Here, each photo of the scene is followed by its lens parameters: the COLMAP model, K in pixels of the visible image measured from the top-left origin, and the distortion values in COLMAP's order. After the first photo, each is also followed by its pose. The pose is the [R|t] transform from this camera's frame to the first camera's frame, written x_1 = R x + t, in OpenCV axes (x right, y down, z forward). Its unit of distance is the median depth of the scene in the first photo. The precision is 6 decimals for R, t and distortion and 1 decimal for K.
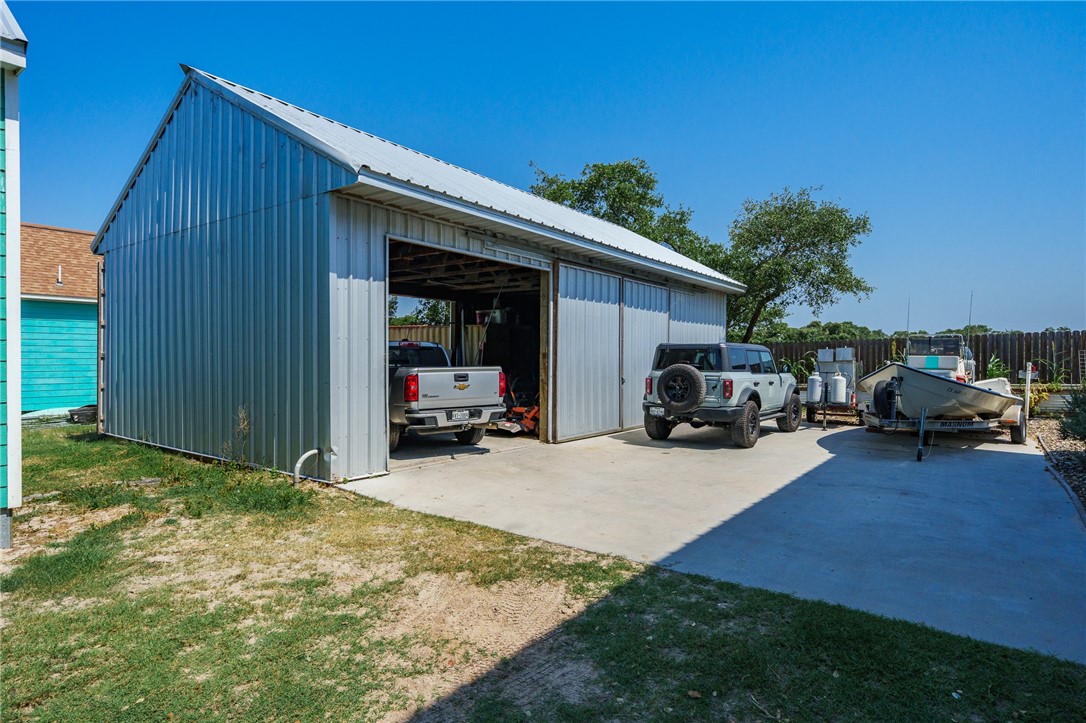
lens RADIAL K [[588.6, 0, 543.0], [0, 588.6, 361.5], [0, 0, 1]] dist [0.000345, 0.000496]
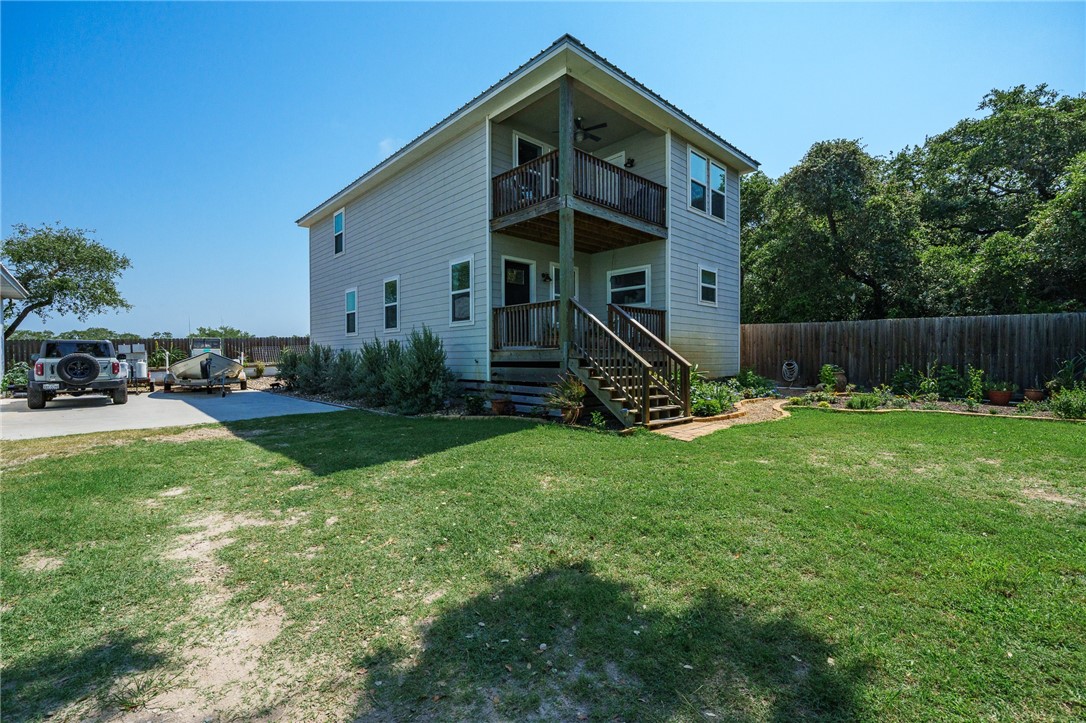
lens RADIAL K [[472.2, 0, 543.0], [0, 472.2, 361.5], [0, 0, 1]] dist [-0.005712, -0.000254]
pose [[0.152536, -0.020727, 0.988080, -0.703077], [0.014876, 0.999715, 0.018675, 0.018780], [-0.988186, 0.011850, 0.152801, -0.340729]]
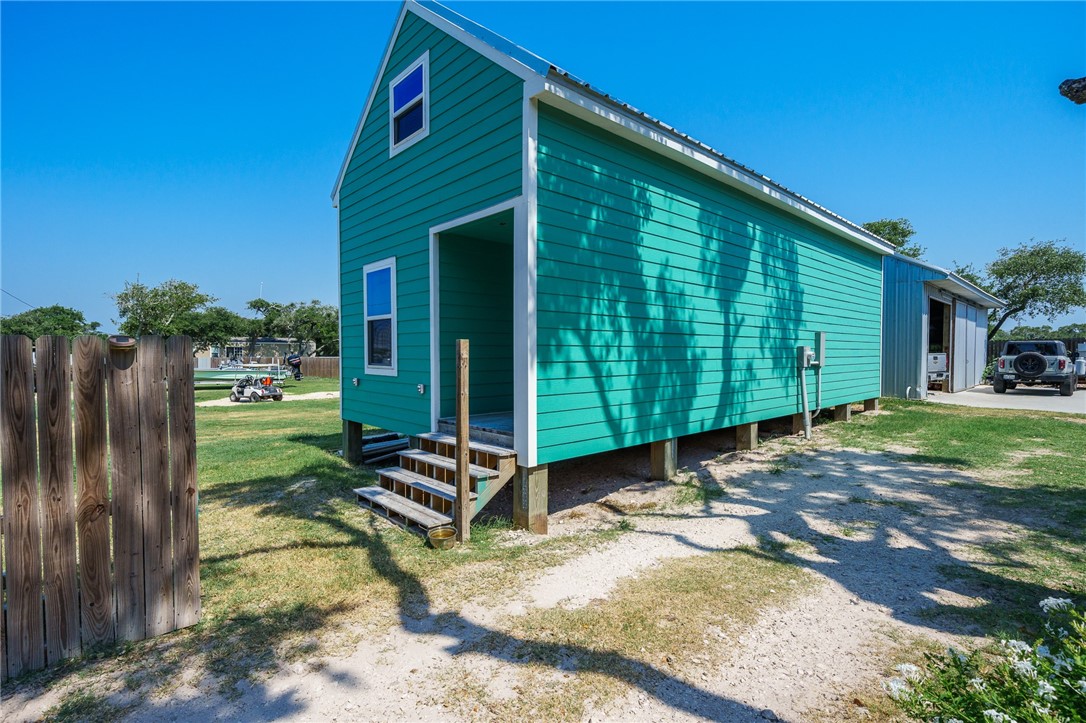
lens RADIAL K [[511.3, 0, 543.0], [0, 511.3, 361.5], [0, 0, 1]] dist [0.000278, 0.000313]
pose [[0.983569, -0.001311, -0.180528, -0.922332], [0.003381, 0.999932, 0.011158, 0.010388], [0.180501, -0.011585, 0.983507, -0.837992]]
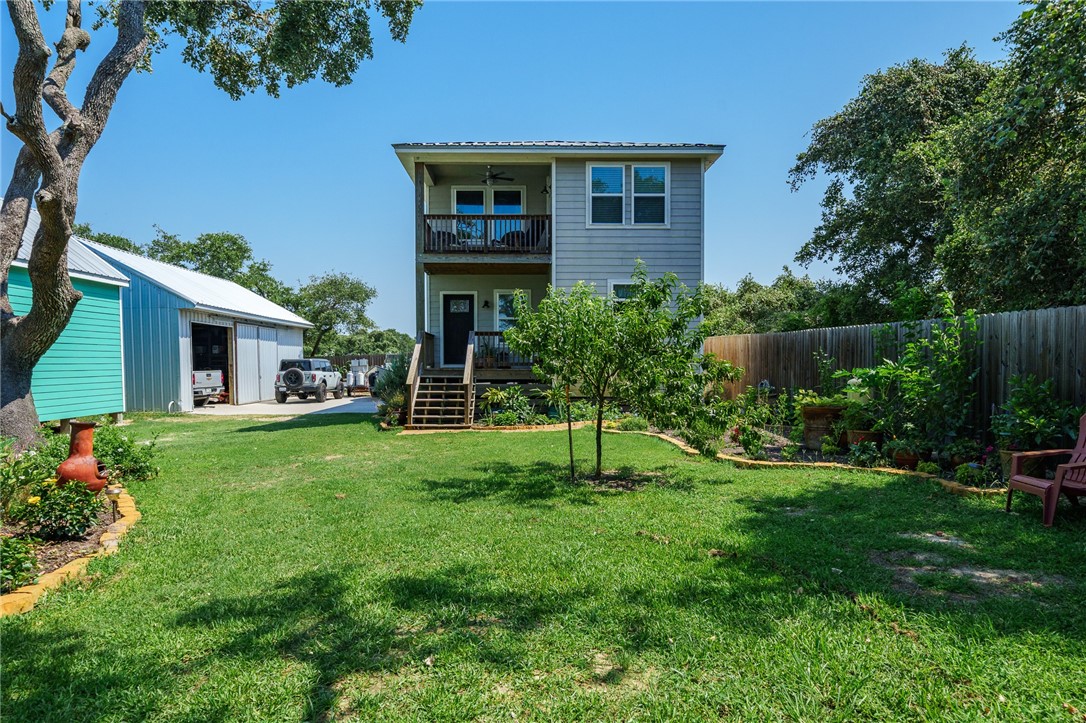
lens RADIAL K [[710.9, 0, 544.8], [0, 710.9, 384.8], [0, 0, 1]] dist [0.001499, 0.000046]
pose [[0.780304, -0.033949, 0.624478, -0.680129], [0.019621, 0.999363, 0.029812, 0.005042], [-0.625092, -0.011009, 0.780473, -1.654467]]
